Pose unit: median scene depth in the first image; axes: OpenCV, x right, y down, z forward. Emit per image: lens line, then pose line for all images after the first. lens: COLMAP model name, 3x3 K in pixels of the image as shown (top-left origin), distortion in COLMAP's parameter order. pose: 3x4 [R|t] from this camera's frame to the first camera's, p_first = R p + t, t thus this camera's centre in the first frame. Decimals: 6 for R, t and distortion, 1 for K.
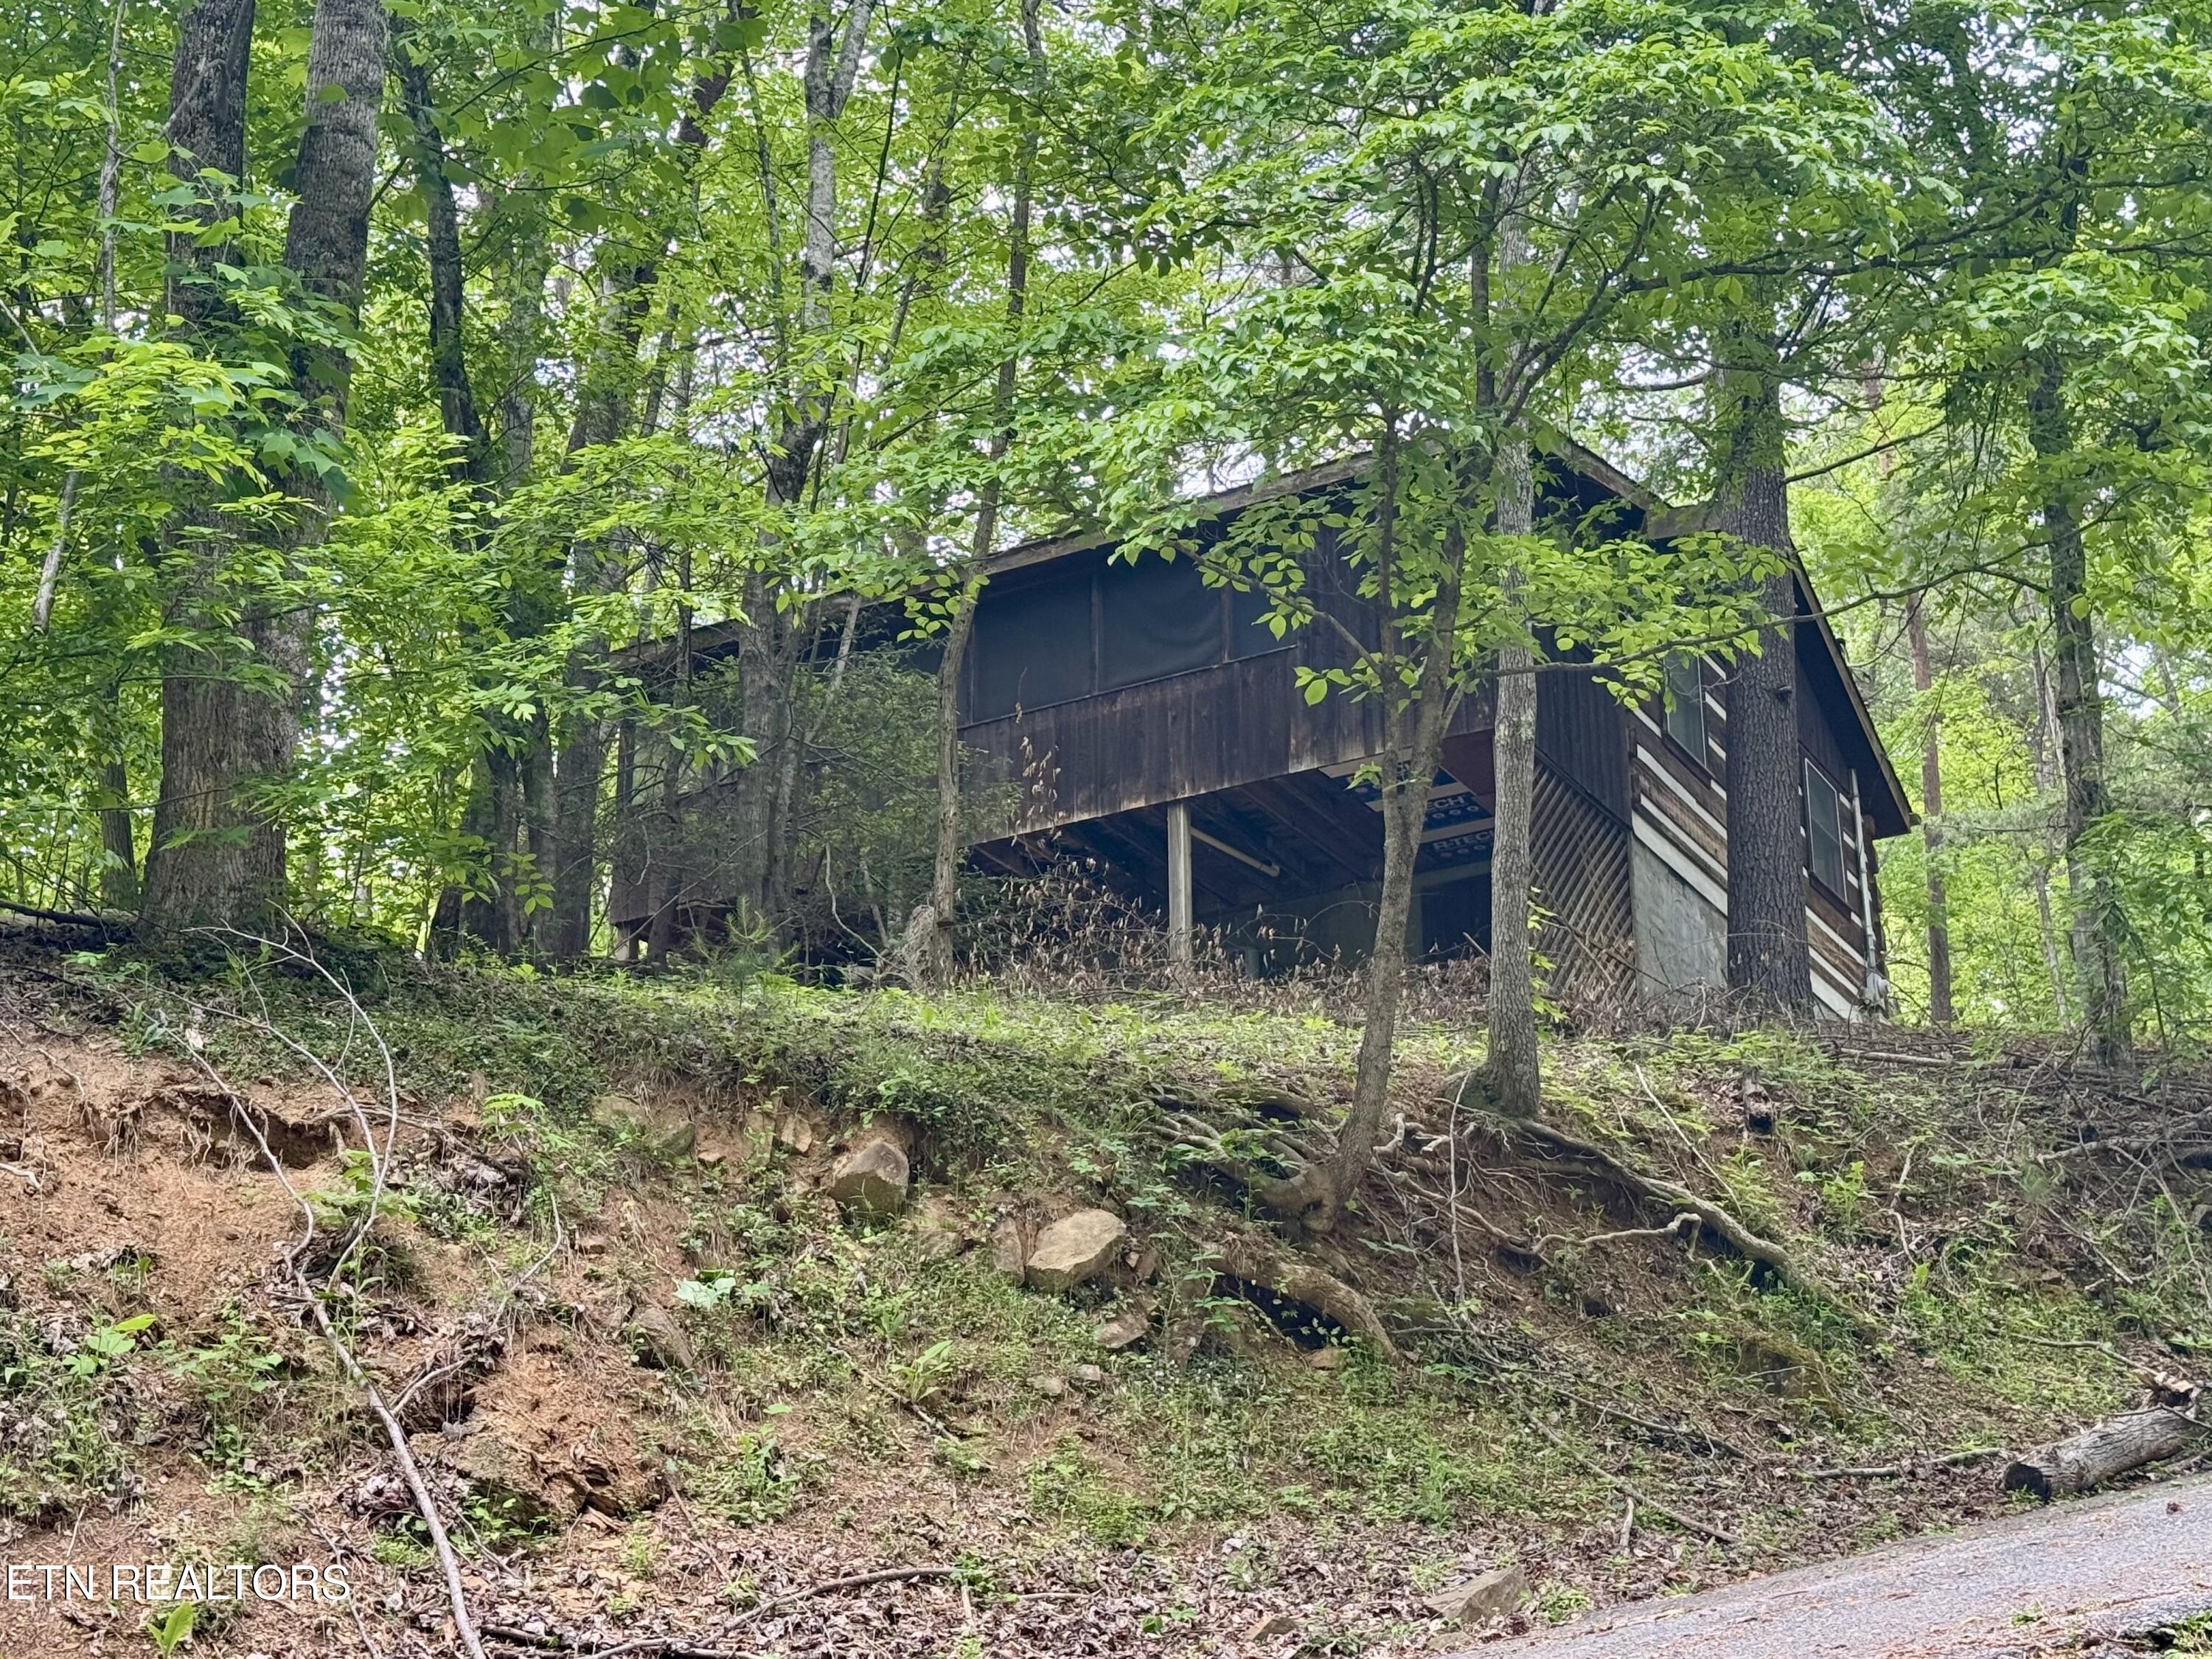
lens RADIAL K [[3405.1, 0, 1106.0], [0, 3405.1, 829.5], [0, 0, 1]] dist [0.150512, -0.047877]
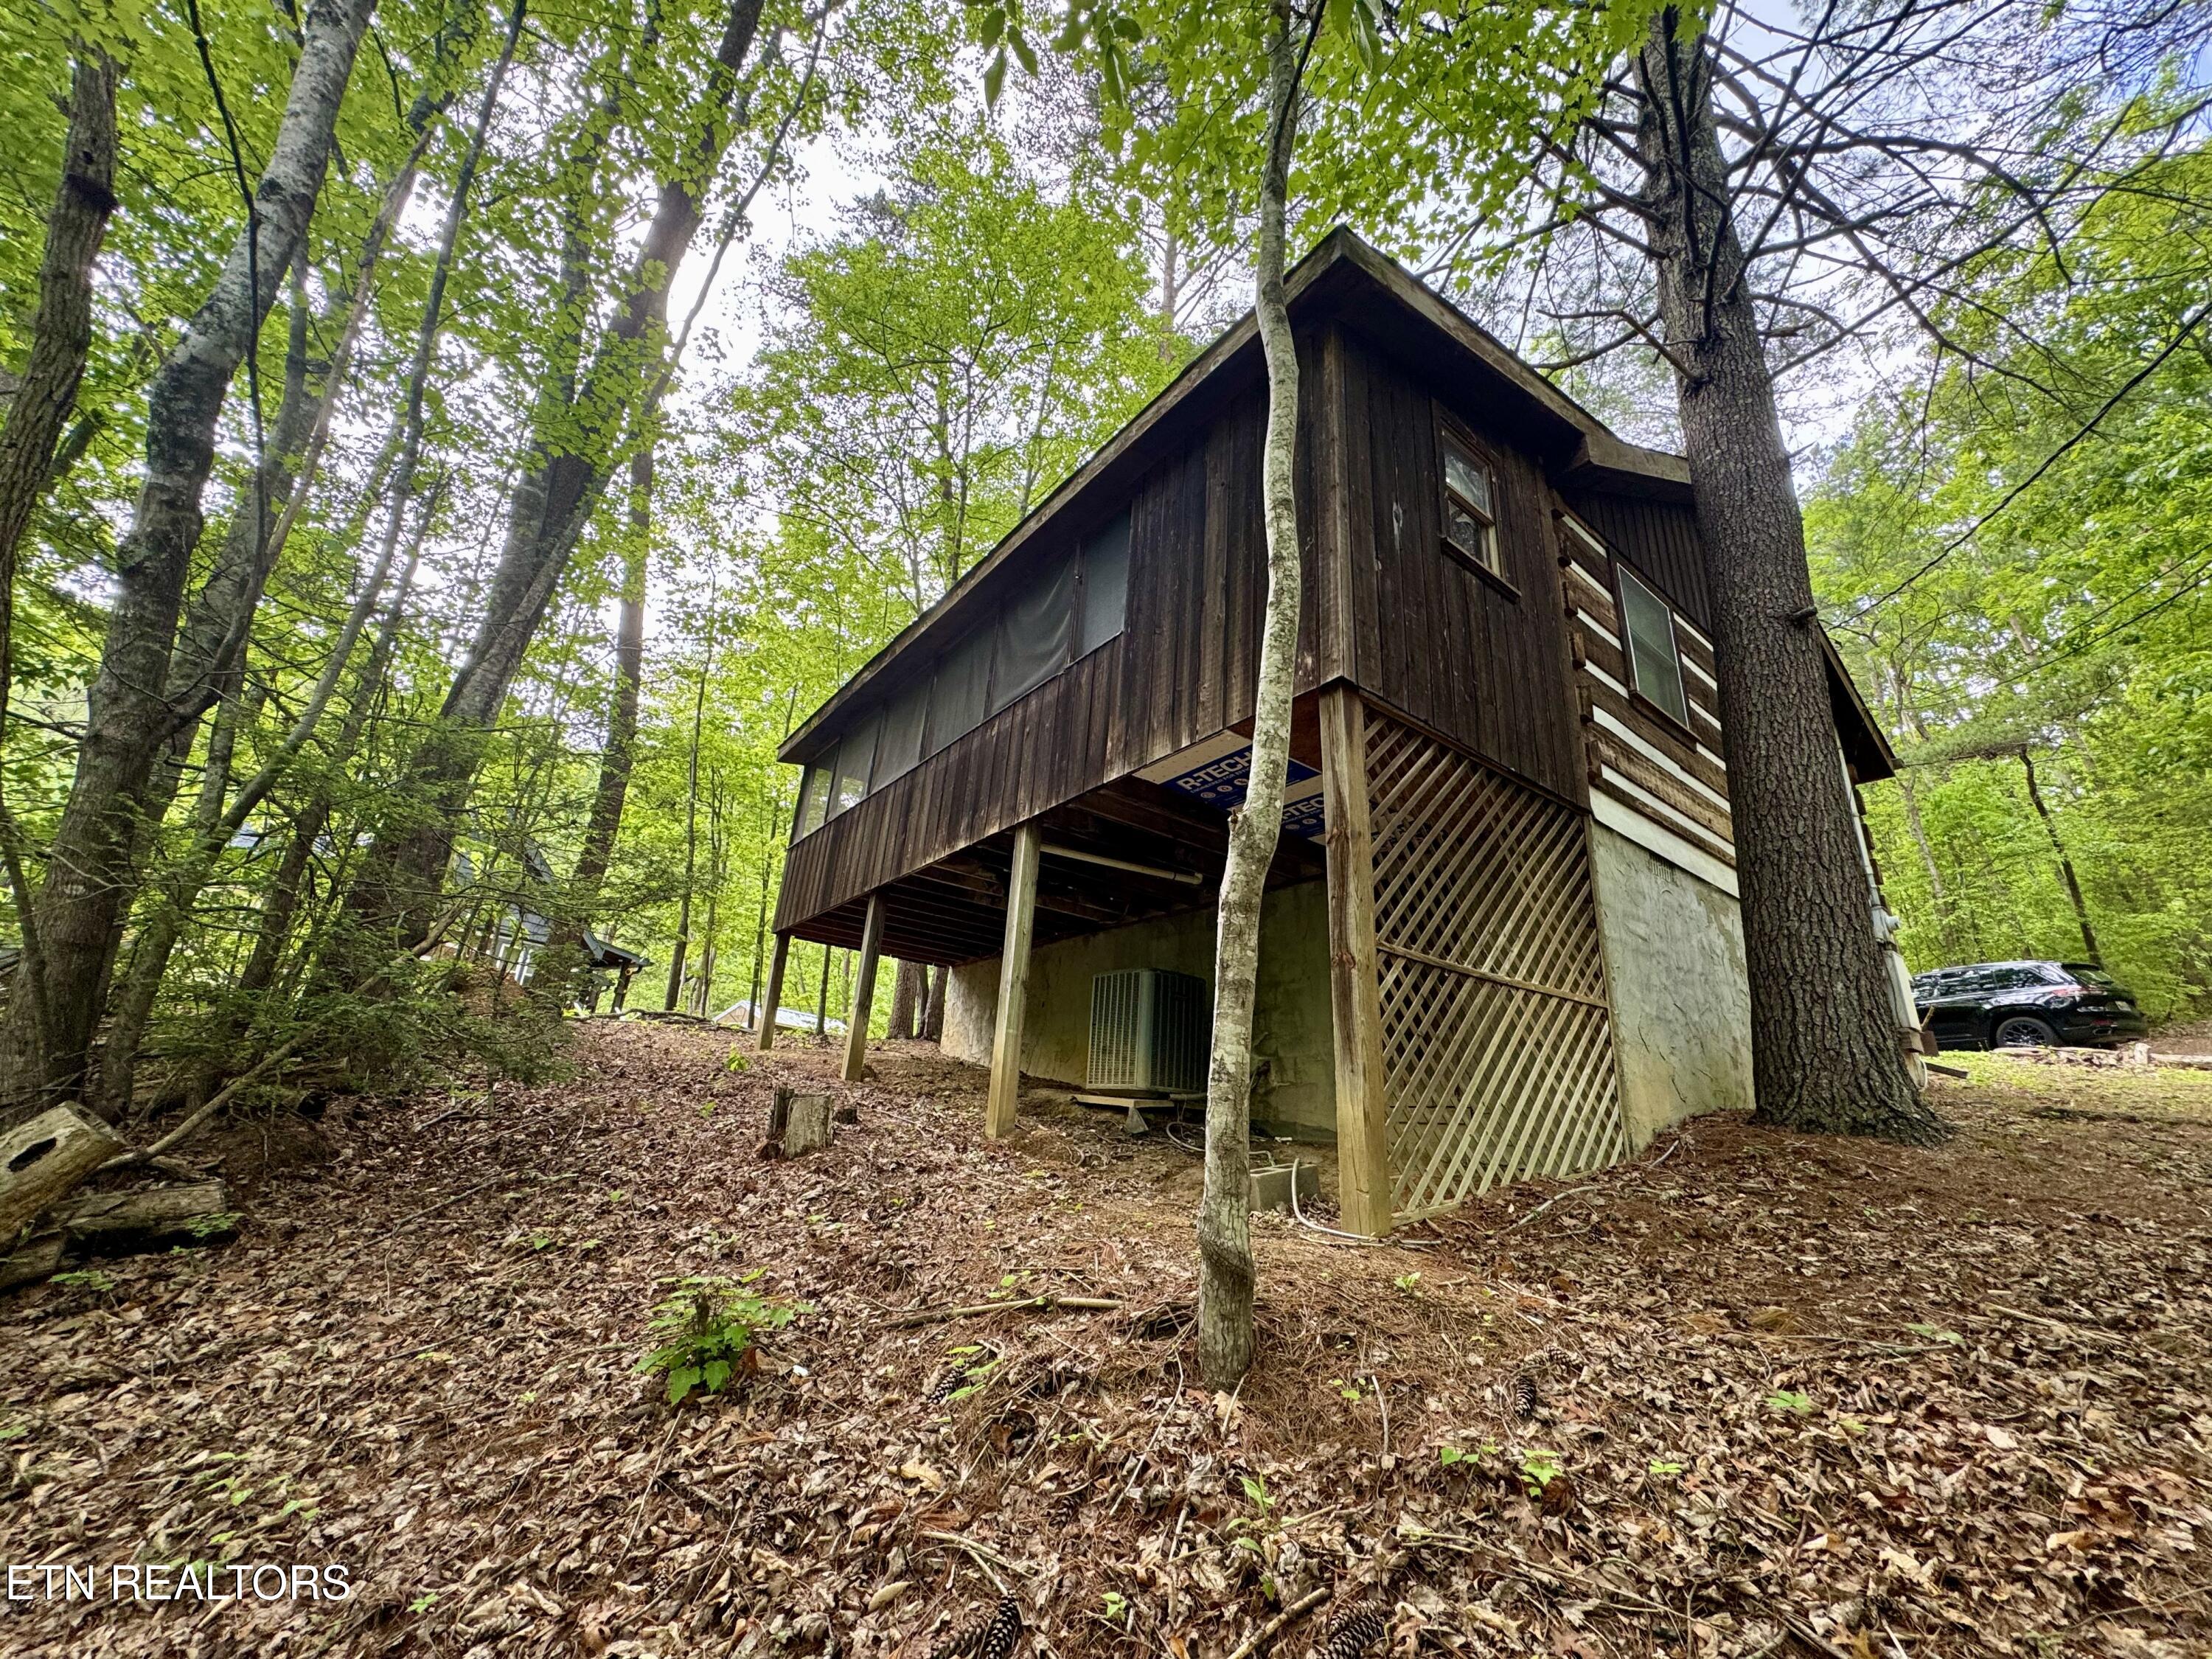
lens RADIAL K [[887.2, 0, 1102.7], [0, 887.2, 826.6], [0, 0, 1]] dist [-0.001739, 0.000251]
pose [[0.917237, -0.073224, -0.391553, 0.127239], [0.082380, 0.996579, 0.006610, -0.007024], [0.389730, -0.038319, 0.920132, 0.748352]]
